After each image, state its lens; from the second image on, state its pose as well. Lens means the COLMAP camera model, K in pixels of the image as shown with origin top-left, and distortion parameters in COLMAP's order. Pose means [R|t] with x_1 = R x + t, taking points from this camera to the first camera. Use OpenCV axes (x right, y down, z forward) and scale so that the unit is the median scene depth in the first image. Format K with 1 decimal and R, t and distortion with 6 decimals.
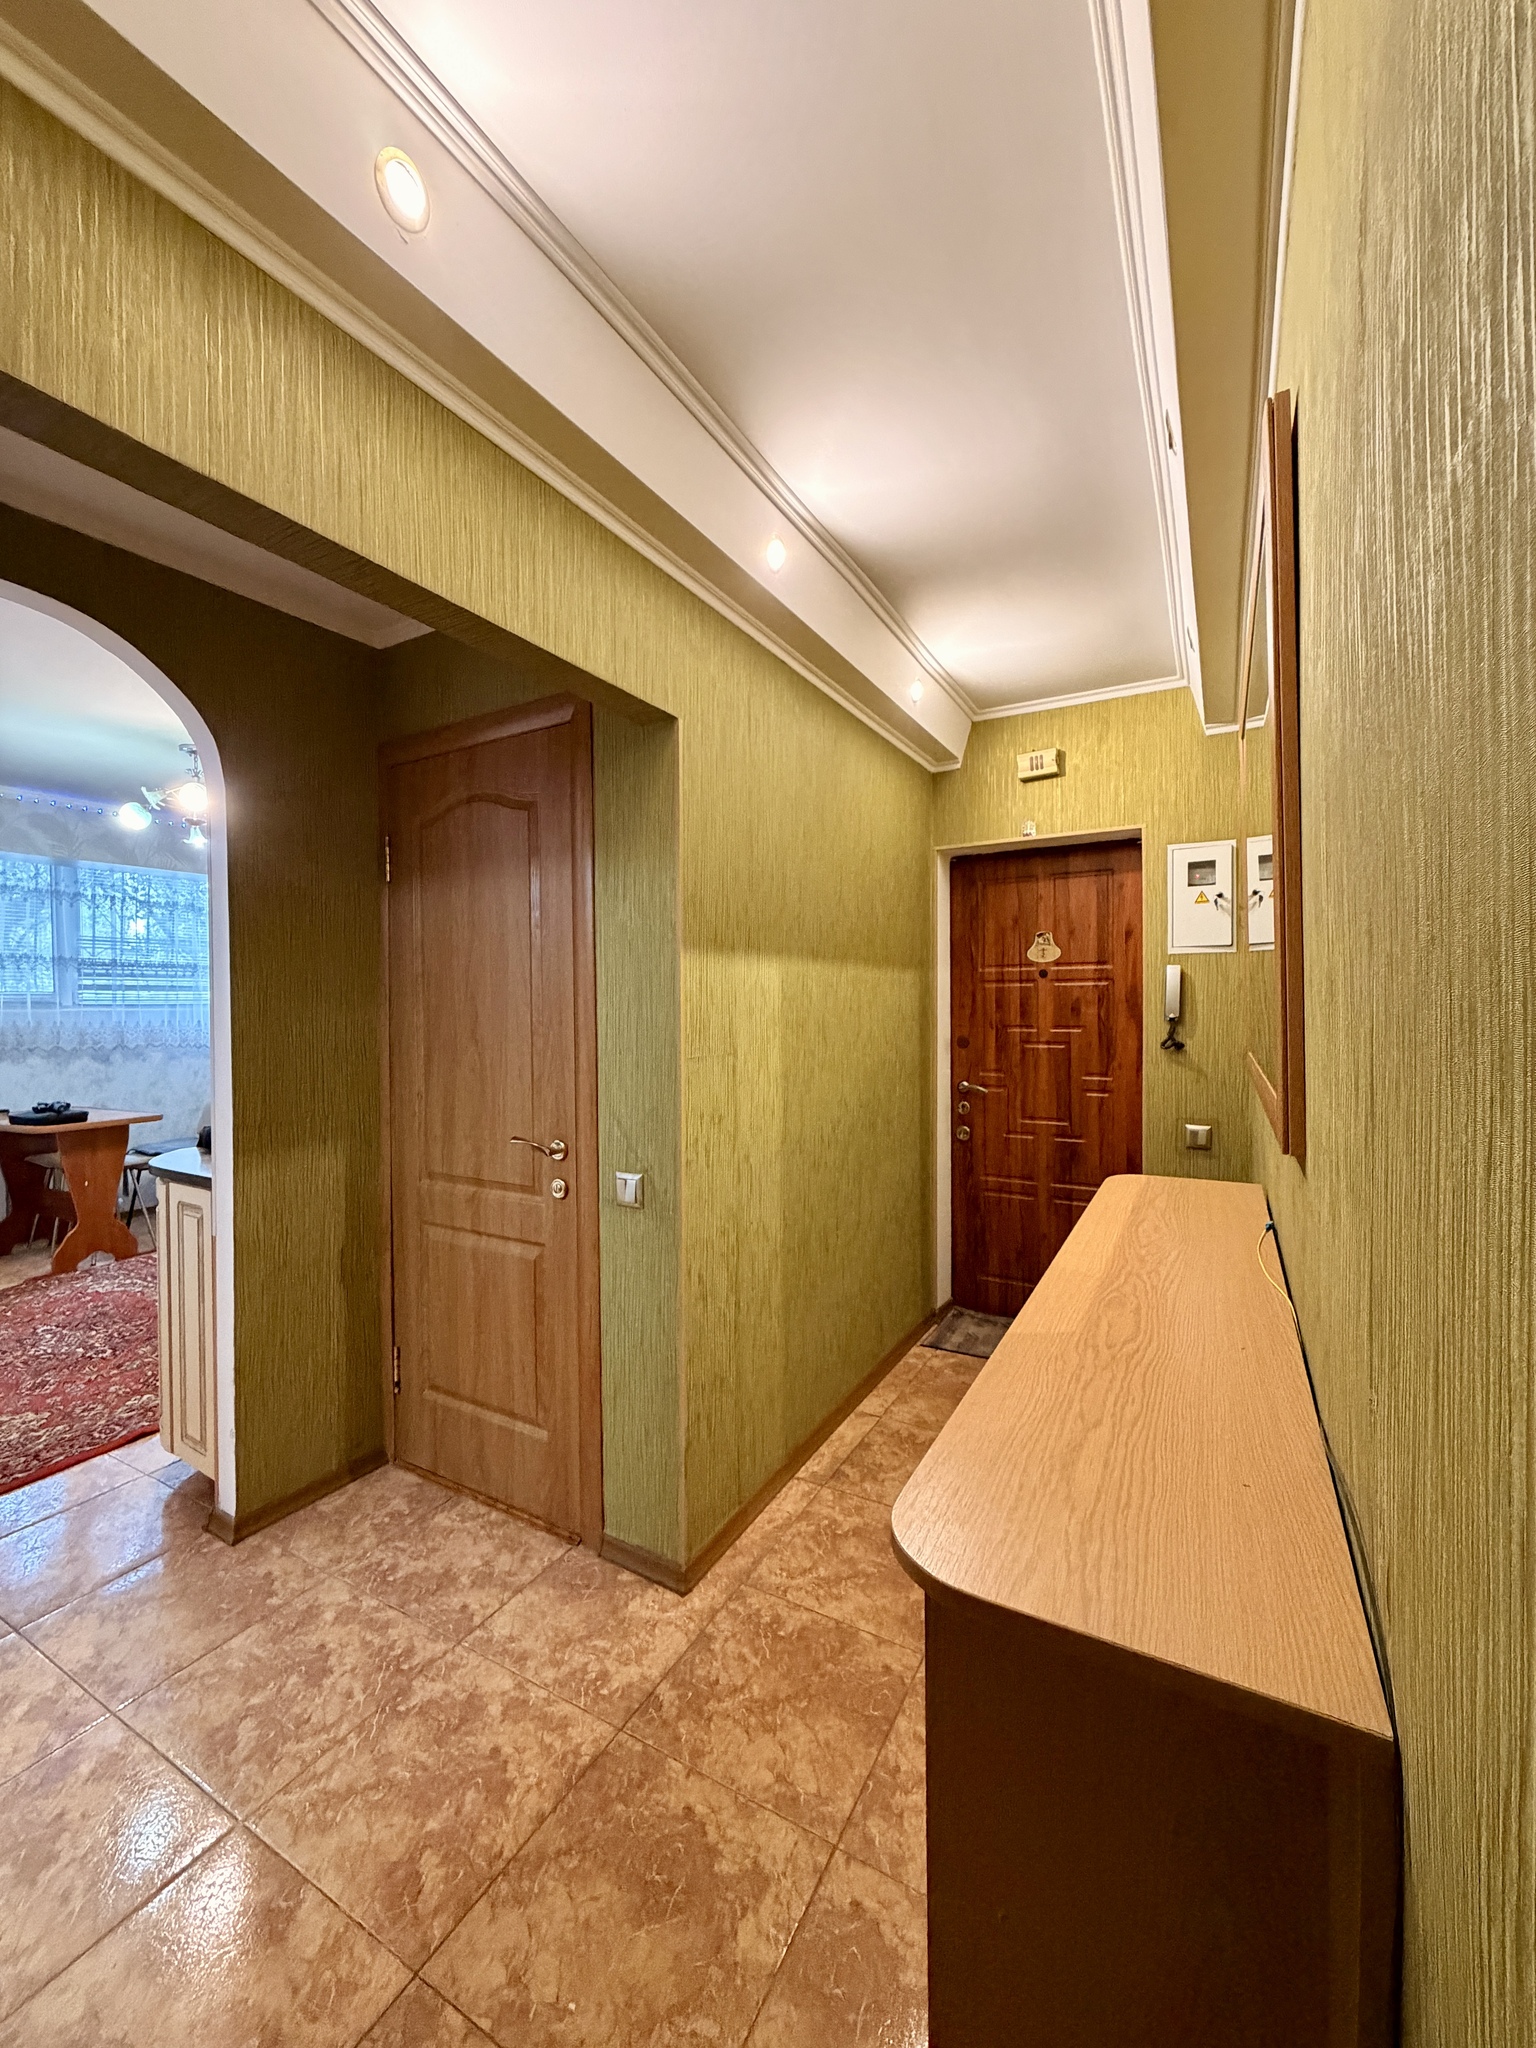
lens RADIAL K [[822.7, 0, 766.1], [0, 822.7, 1015.9], [0, 0, 1]] dist [0.015528, 0.000246]
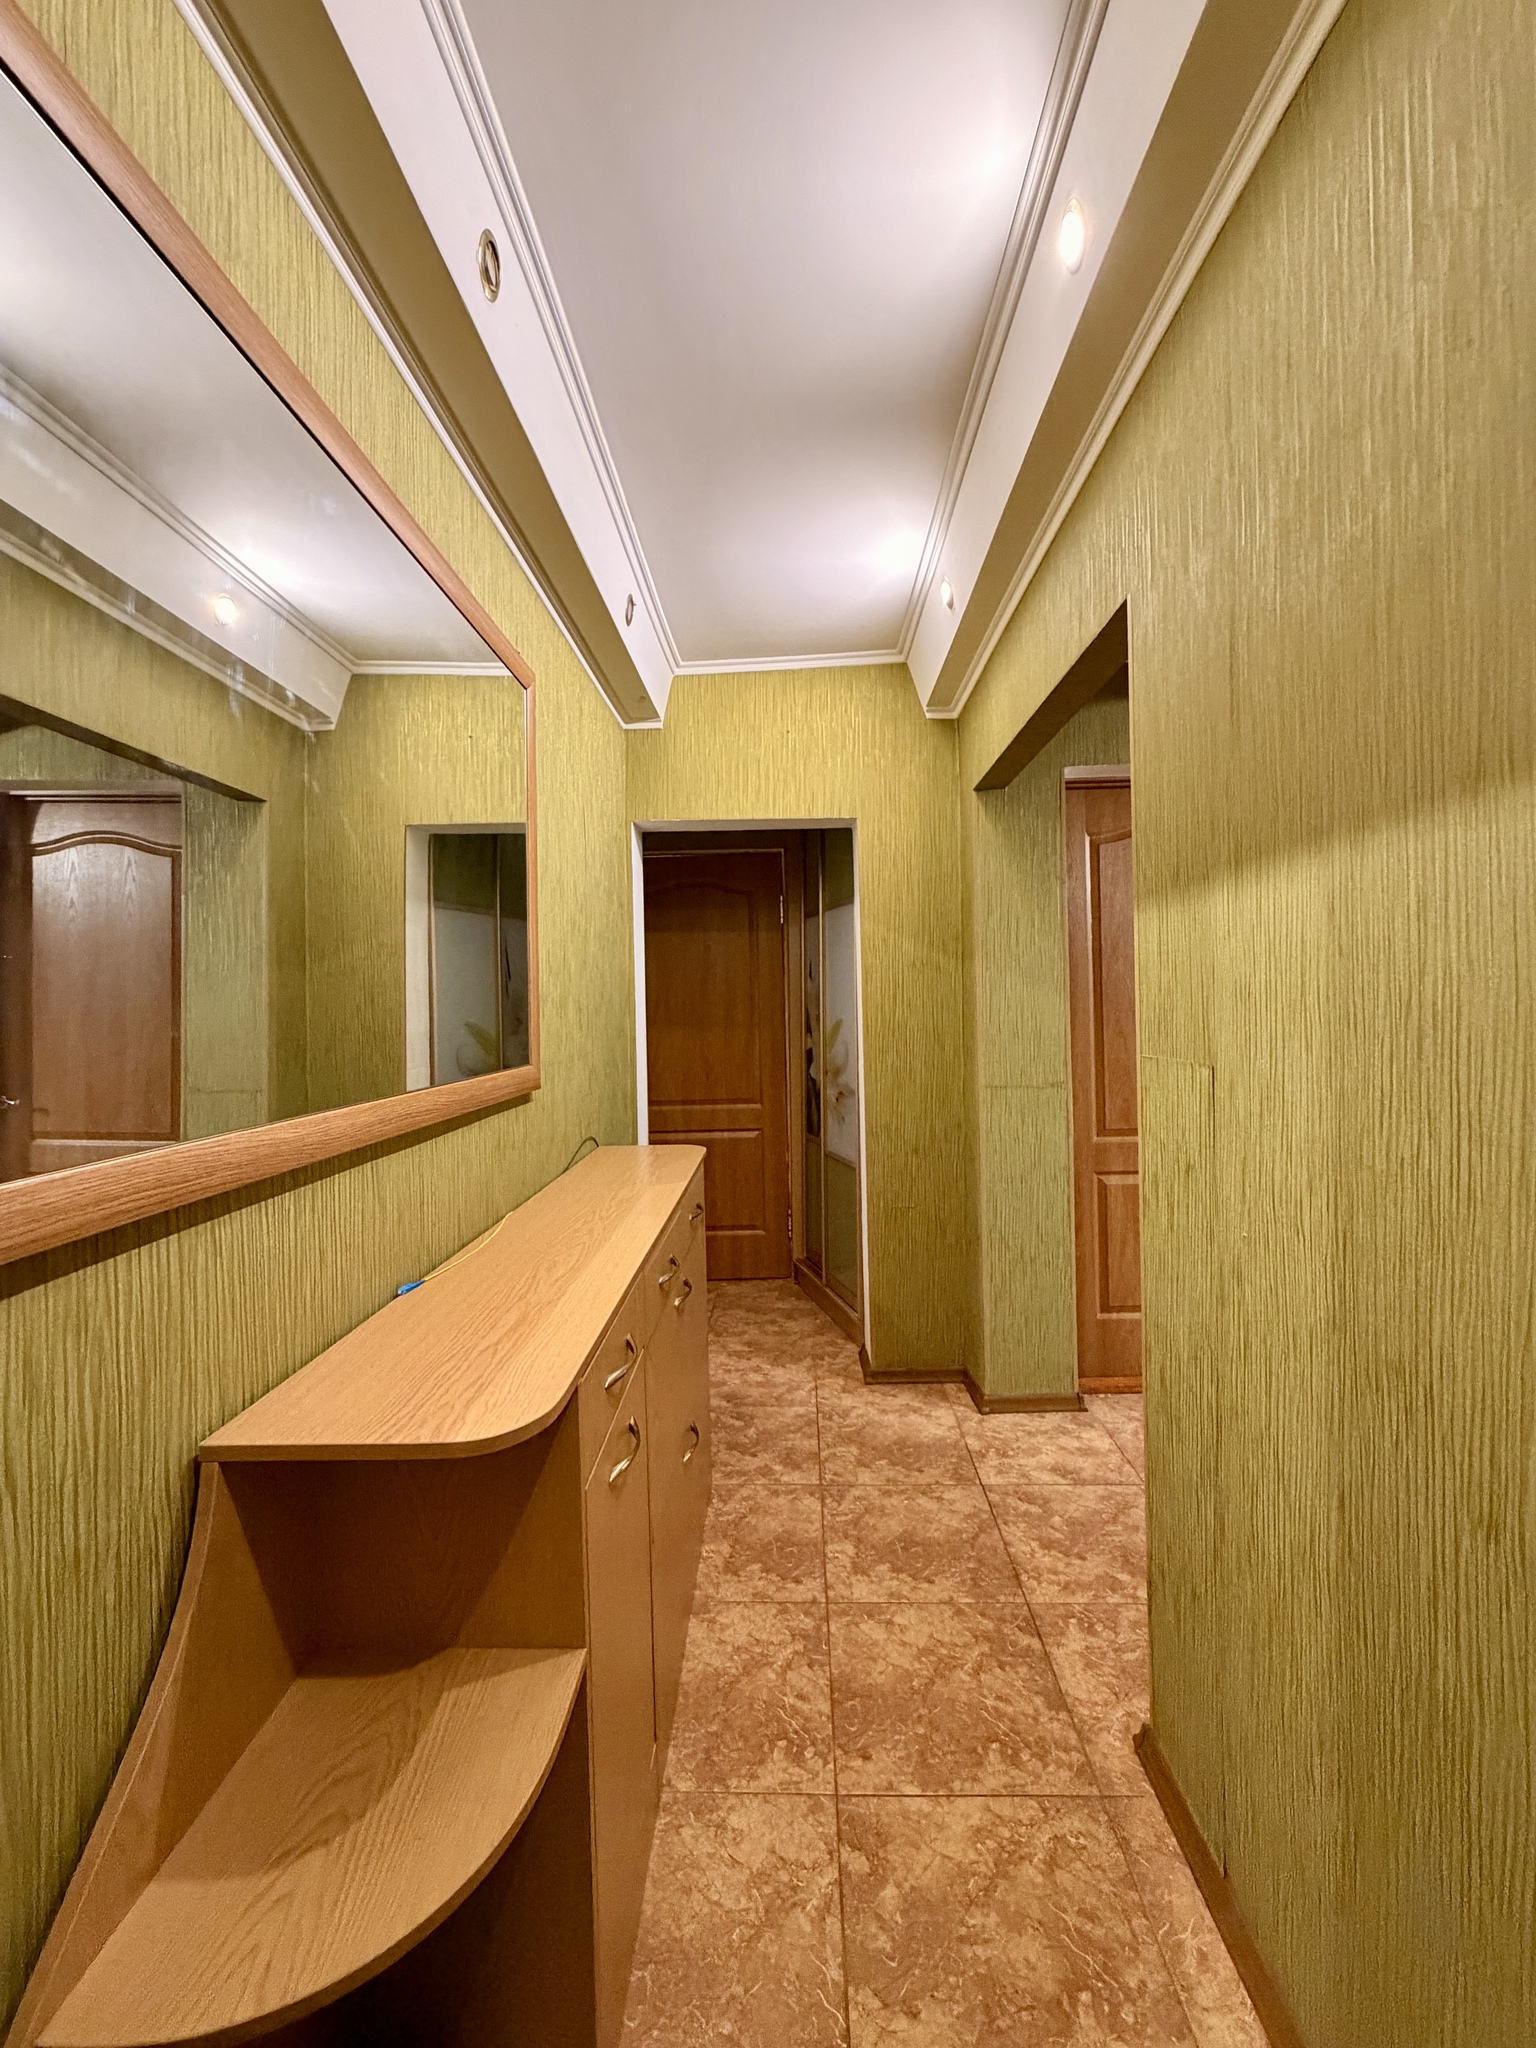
lens RADIAL K [[822.7, 0, 766.1], [0, 822.7, 1015.9], [0, 0, 1]] dist [0.015528, 0.000246]
pose [[-0.888756, 0.041137, -0.456530, 0.652339], [0.035262, 0.999149, 0.021386, -0.013387], [0.457022, 0.002909, -0.889451, 1.862573]]
